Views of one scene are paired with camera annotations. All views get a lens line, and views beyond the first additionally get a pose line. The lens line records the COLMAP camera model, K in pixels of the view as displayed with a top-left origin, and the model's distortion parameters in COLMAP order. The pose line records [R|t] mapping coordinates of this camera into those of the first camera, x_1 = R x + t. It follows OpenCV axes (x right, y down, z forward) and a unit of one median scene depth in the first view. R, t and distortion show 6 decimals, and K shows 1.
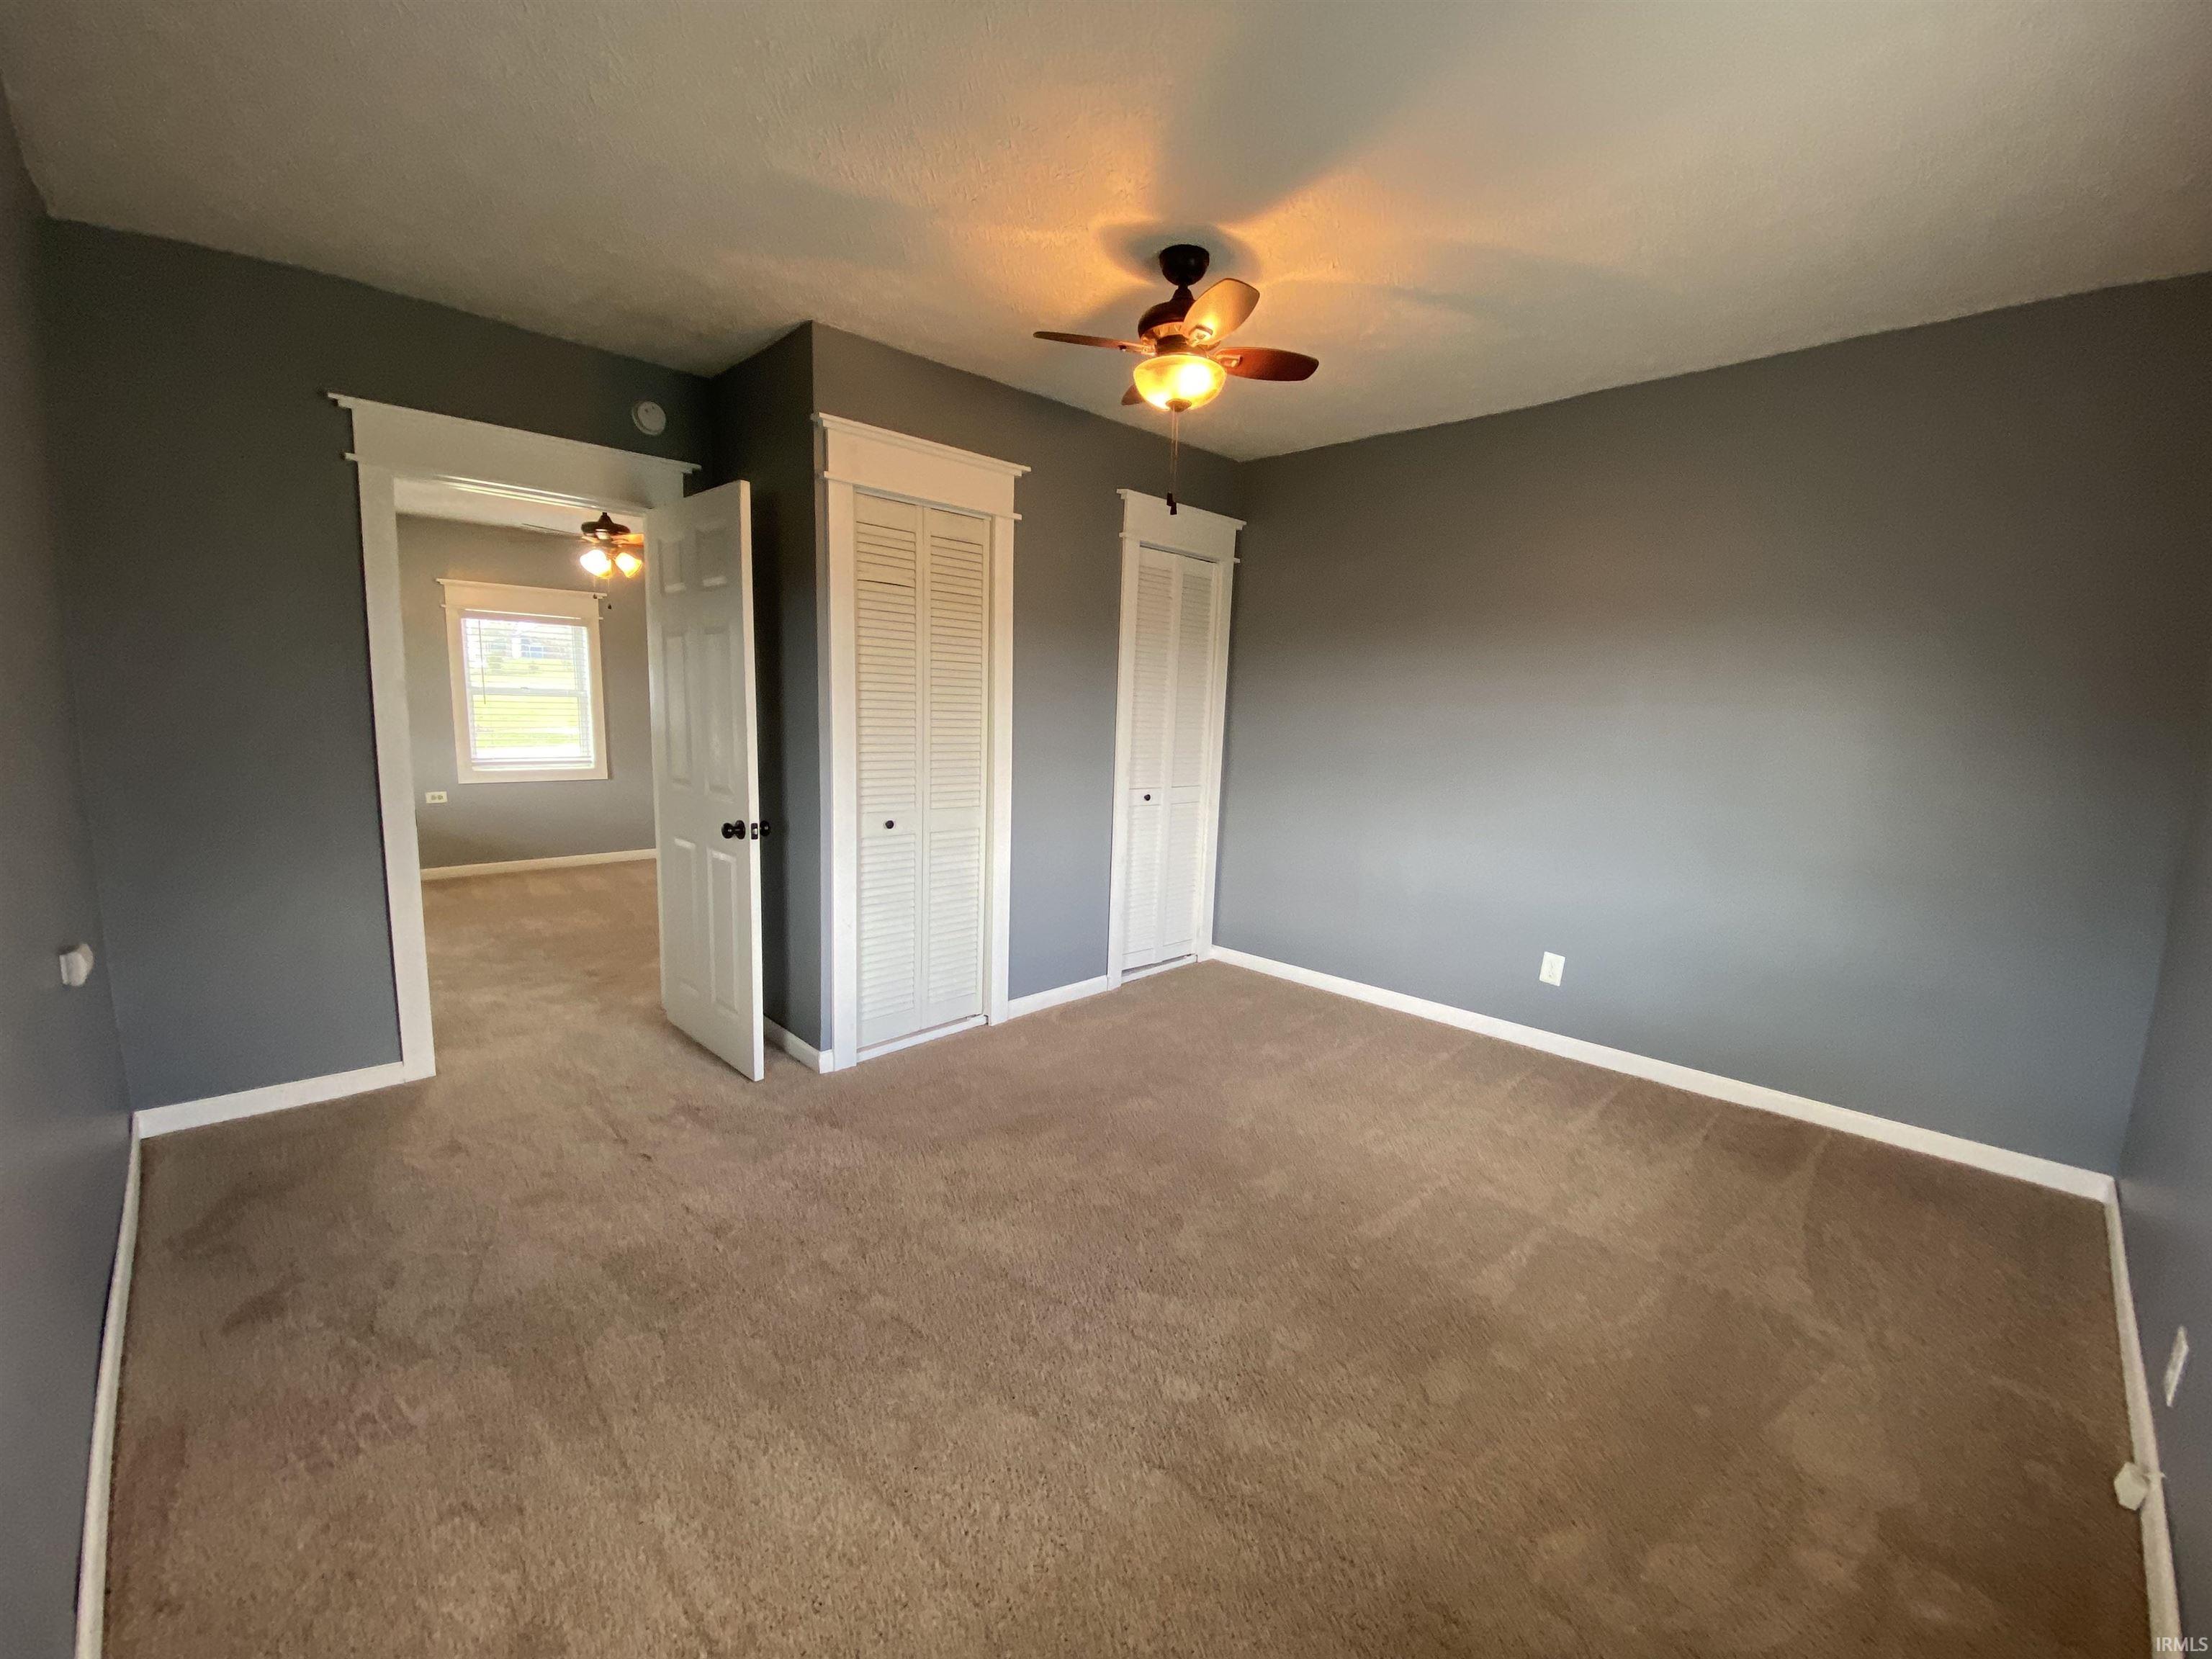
lens RADIAL K [[889.7, 0, 1106.0], [0, 889.7, 829.5], [0, 0, 1]] dist [0.000457, -0.000139]
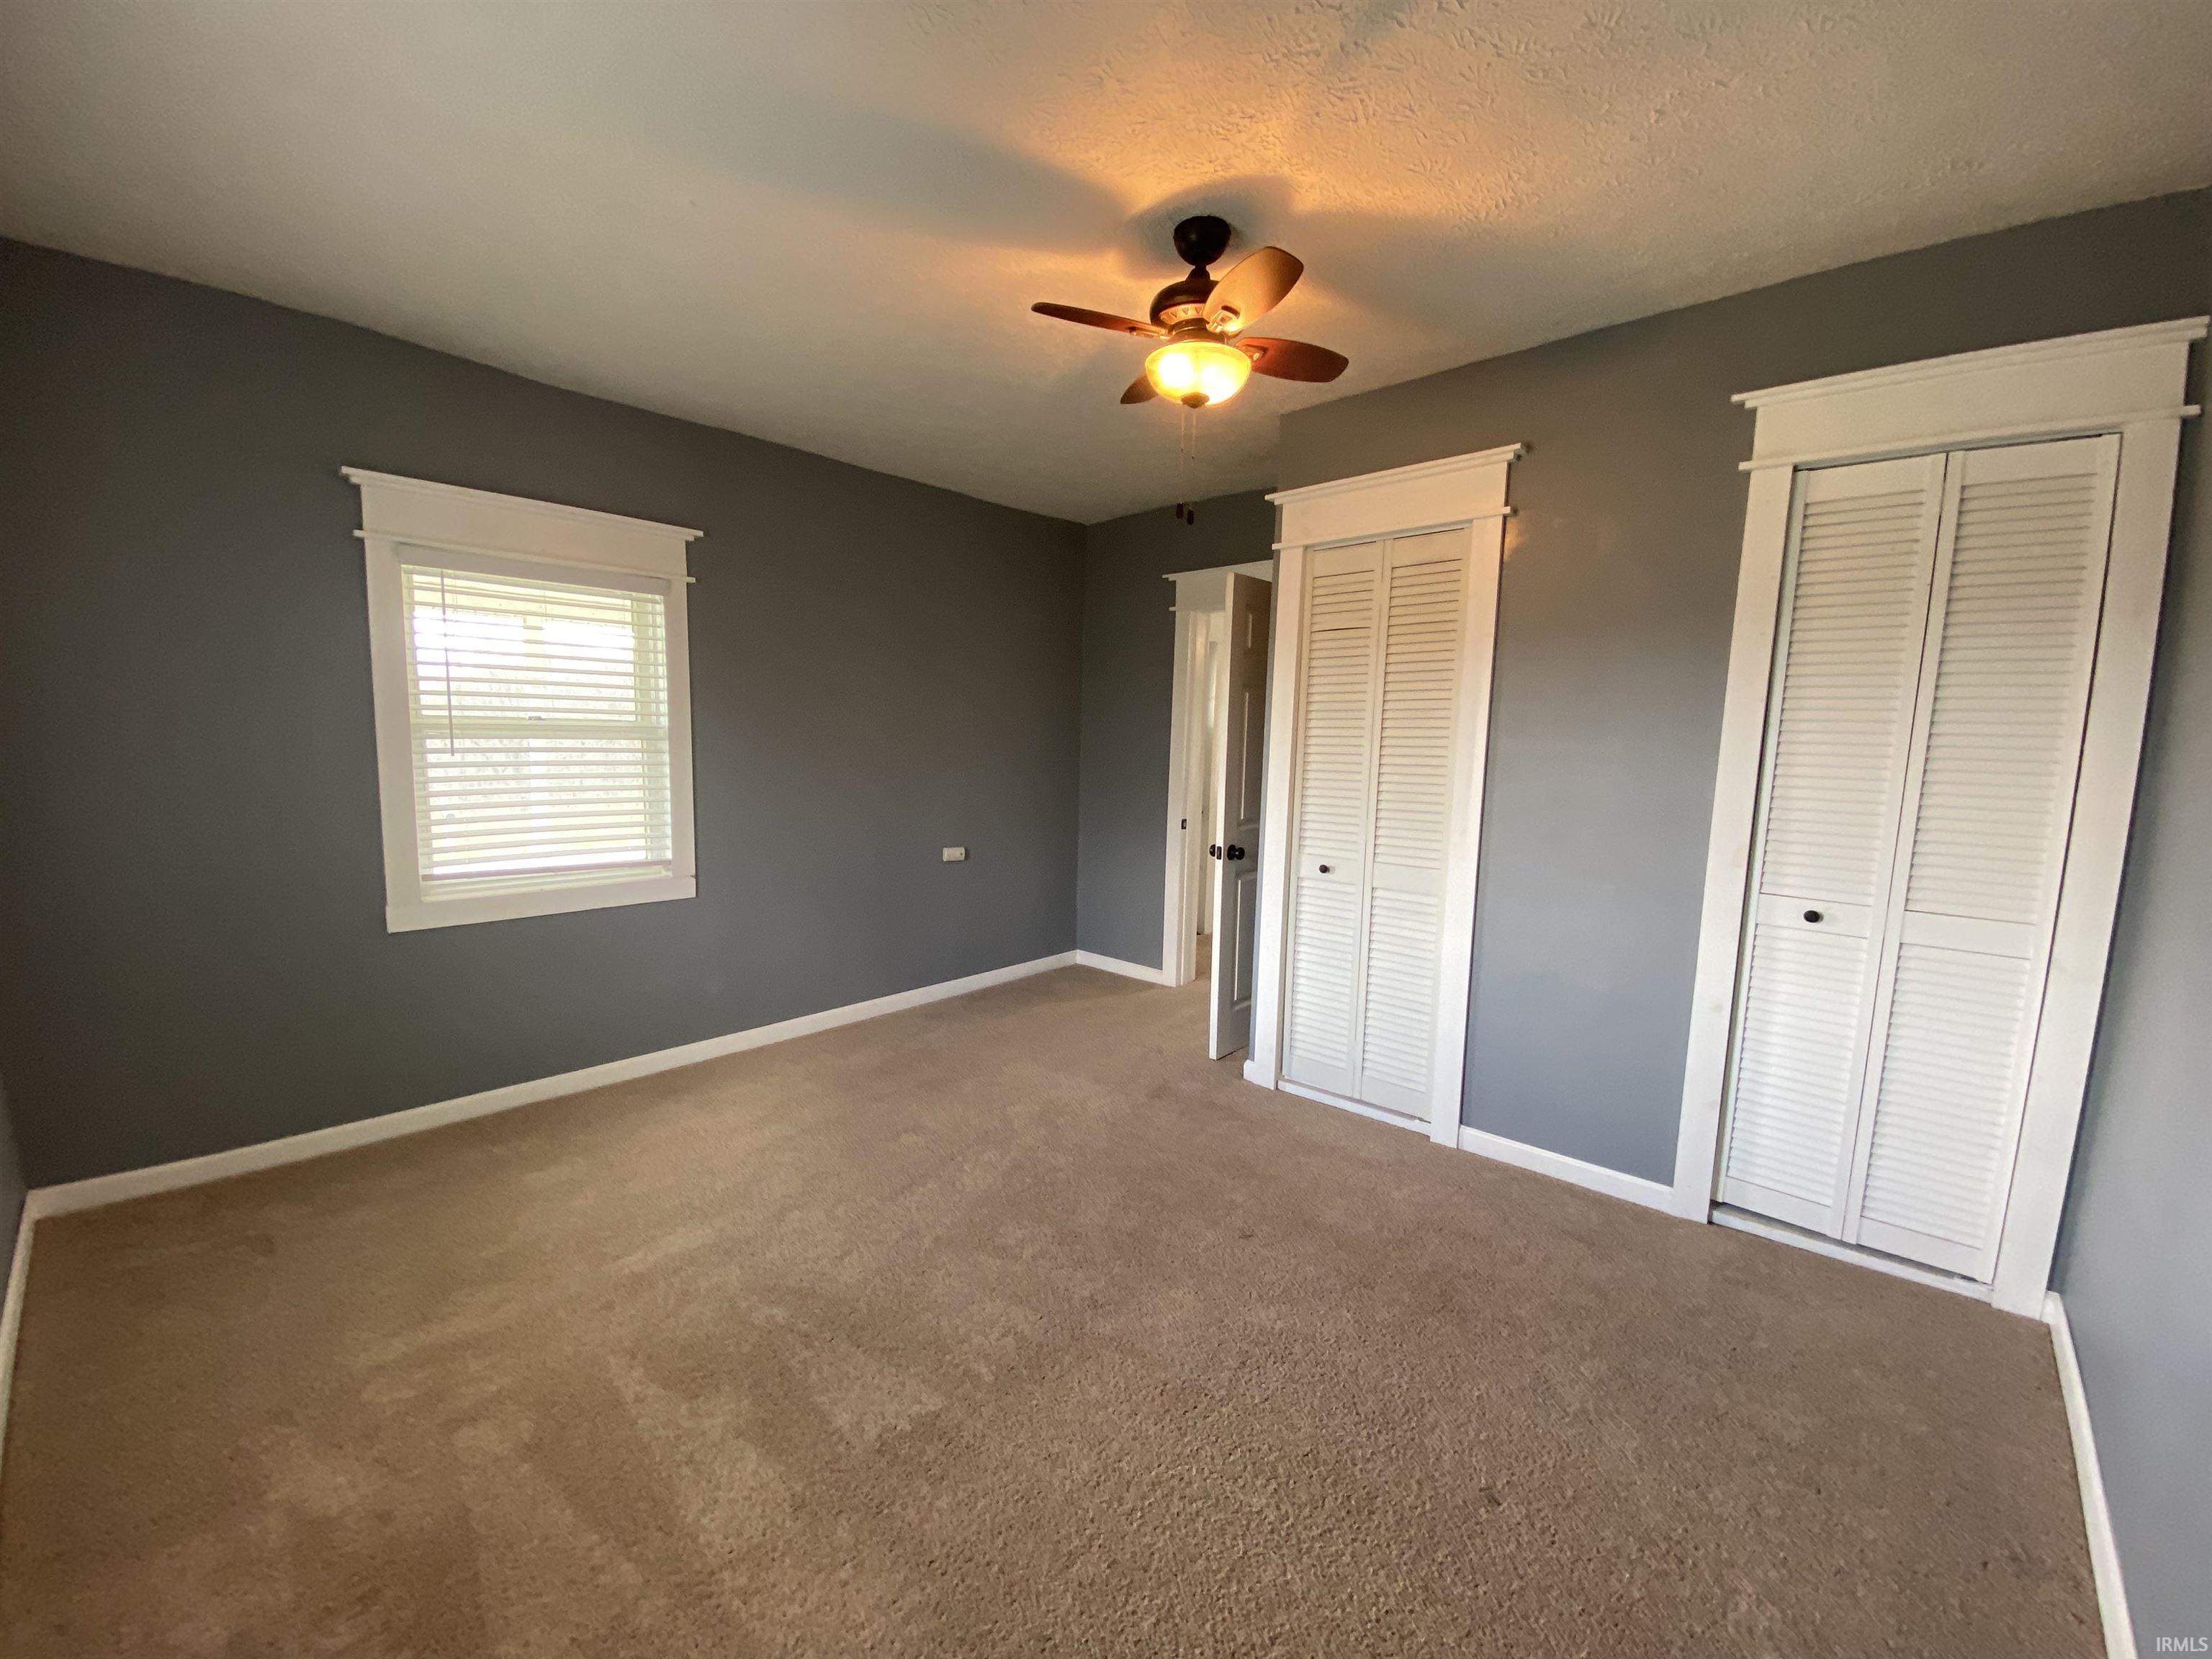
lens RADIAL K [[901.3, 0, 1187.9], [0, 901.3, 828.9], [0, 0, 1]] dist [-0.000504, -0.023718]
pose [[0.076445, 0.060452, -0.995240, 0.735594], [-0.157372, 0.986381, 0.047826, -0.072928], [0.984576, 0.152967, 0.084917, 0.748368]]
